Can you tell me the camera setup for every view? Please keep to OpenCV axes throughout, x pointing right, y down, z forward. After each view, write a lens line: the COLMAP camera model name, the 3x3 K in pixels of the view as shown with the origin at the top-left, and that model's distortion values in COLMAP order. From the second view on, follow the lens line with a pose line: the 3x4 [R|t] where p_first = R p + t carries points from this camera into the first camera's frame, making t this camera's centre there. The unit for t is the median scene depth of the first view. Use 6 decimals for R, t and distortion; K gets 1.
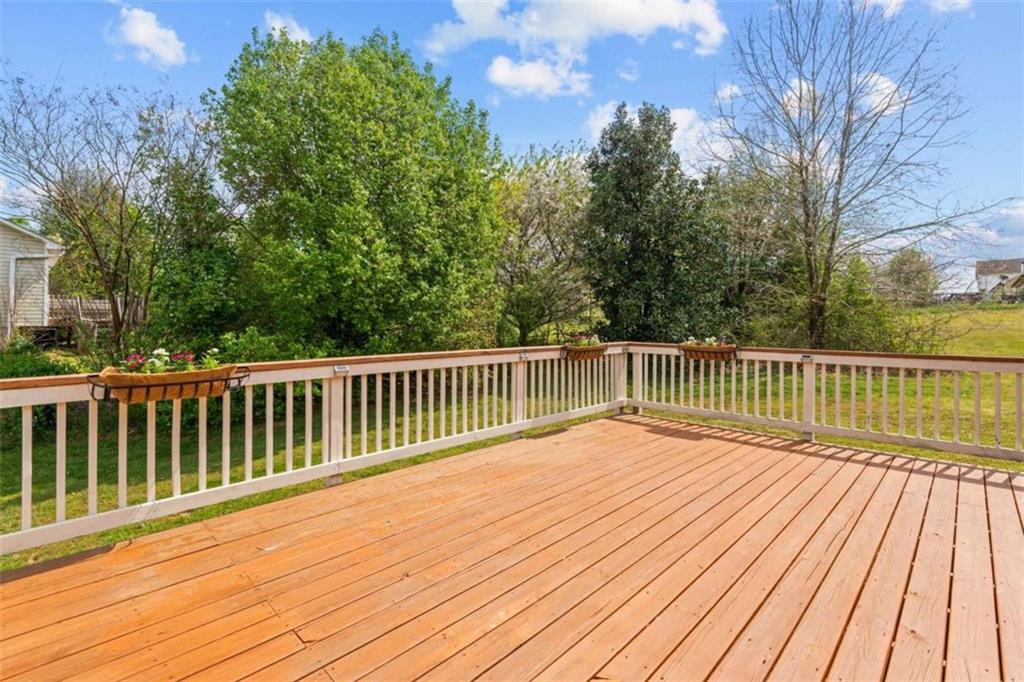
lens RADIAL K [[456.7, 0, 513.0], [0, 456.7, 327.9], [0, 0, 1]] dist [-0.000698, -0.000074]
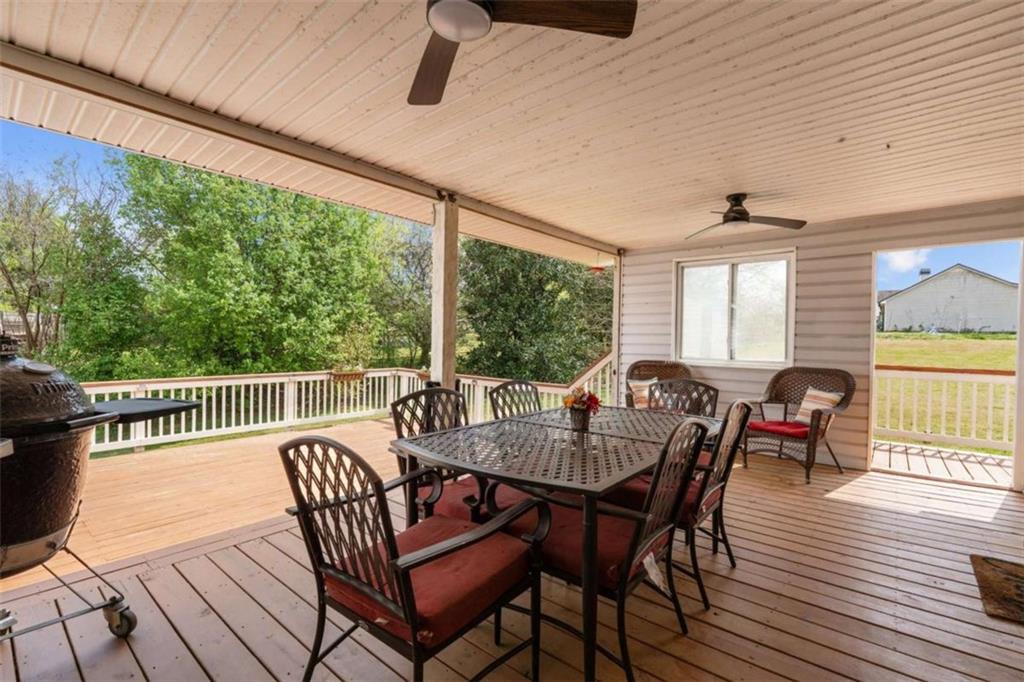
lens RADIAL K [[450.5, 0, 510.0], [0, 450.5, 352.3], [0, 0, 1]] dist [-0.003884, -0.000253]
pose [[0.996329, 0.015718, 0.084154, 0.314424], [-0.017643, 0.999598, 0.022188, -0.037170], [-0.083772, -0.023592, 0.996206, -0.298591]]
